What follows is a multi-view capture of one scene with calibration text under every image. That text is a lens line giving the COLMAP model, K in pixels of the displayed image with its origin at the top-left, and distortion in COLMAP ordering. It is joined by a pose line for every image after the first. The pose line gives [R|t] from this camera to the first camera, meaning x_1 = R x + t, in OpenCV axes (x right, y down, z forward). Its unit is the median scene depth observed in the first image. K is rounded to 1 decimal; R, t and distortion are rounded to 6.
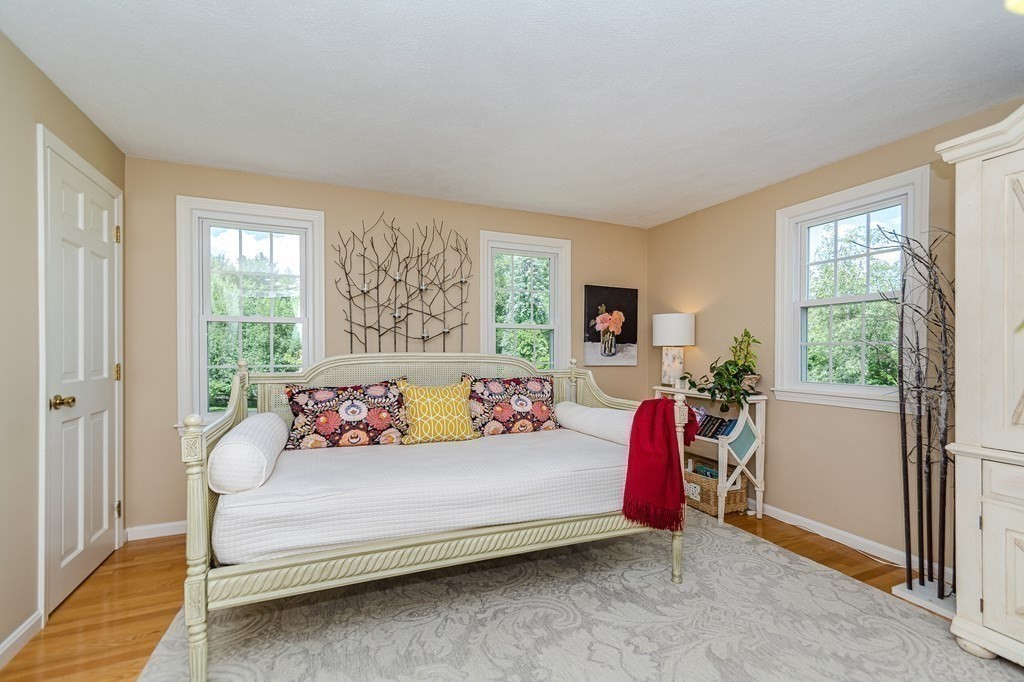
lens RADIAL K [[458.0, 0, 513.7], [0, 458.0, 354.3], [0, 0, 1]] dist [-0.002465, -0.000022]
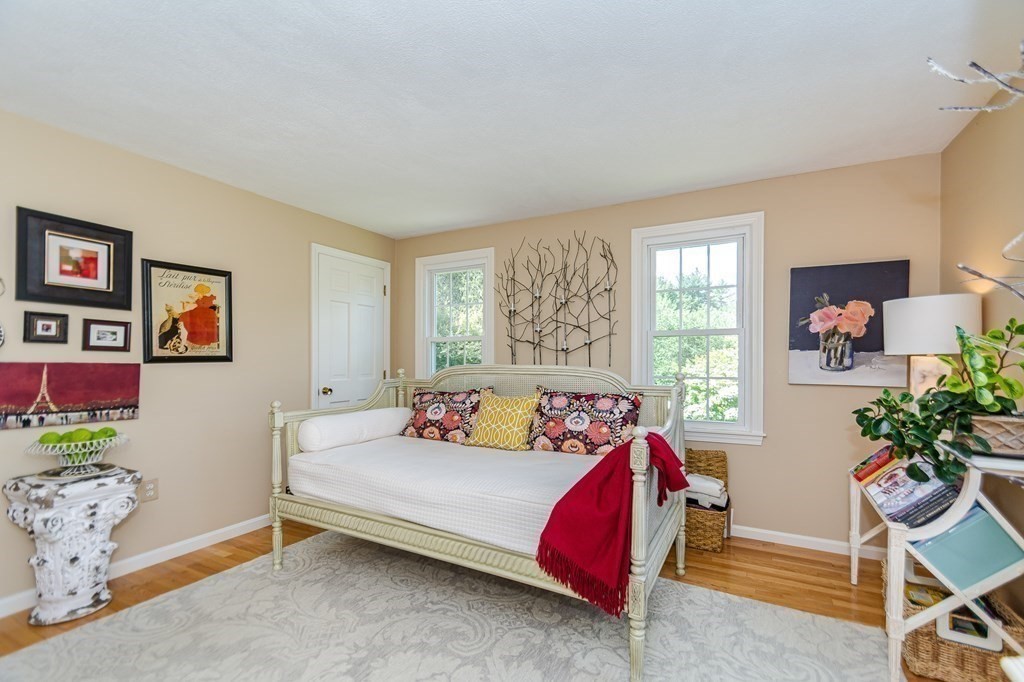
lens RADIAL K [[462.3, 0, 517.4], [0, 462.3, 360.0], [0, 0, 1]] dist [0.004013, 0.000058]
pose [[0.614638, -0.000984, -0.788809, 0.577800], [-0.003346, 0.999987, -0.003855, -0.009387], [0.788803, 0.005009, 0.614626, 0.296214]]
